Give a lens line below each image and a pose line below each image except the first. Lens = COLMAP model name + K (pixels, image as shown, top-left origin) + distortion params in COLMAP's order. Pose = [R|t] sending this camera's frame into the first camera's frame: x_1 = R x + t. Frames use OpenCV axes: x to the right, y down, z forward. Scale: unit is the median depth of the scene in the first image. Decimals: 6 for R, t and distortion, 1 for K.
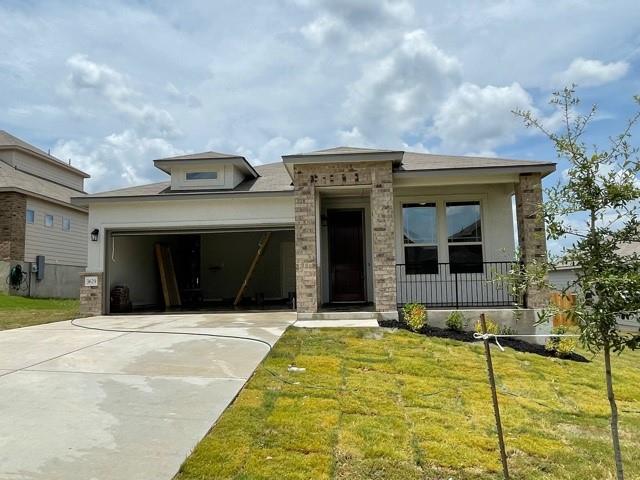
lens RADIAL K [[485.7, 0, 316.5], [0, 485.7, 238.4], [0, 0, 1]] dist [0.002728, -0.005994]
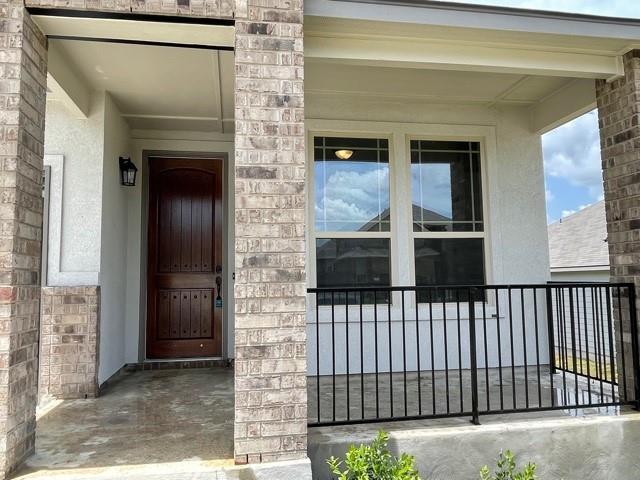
lens RADIAL K [[485.7, 0, 316.5], [0, 485.7, 238.4], [0, 0, 1]] dist [0.002728, -0.005994]
pose [[0.967141, 0.029755, 0.252493, 0.091214], [-0.031693, 0.999491, 0.003612, 0.018672], [-0.252257, -0.011495, 0.967592, 0.697913]]
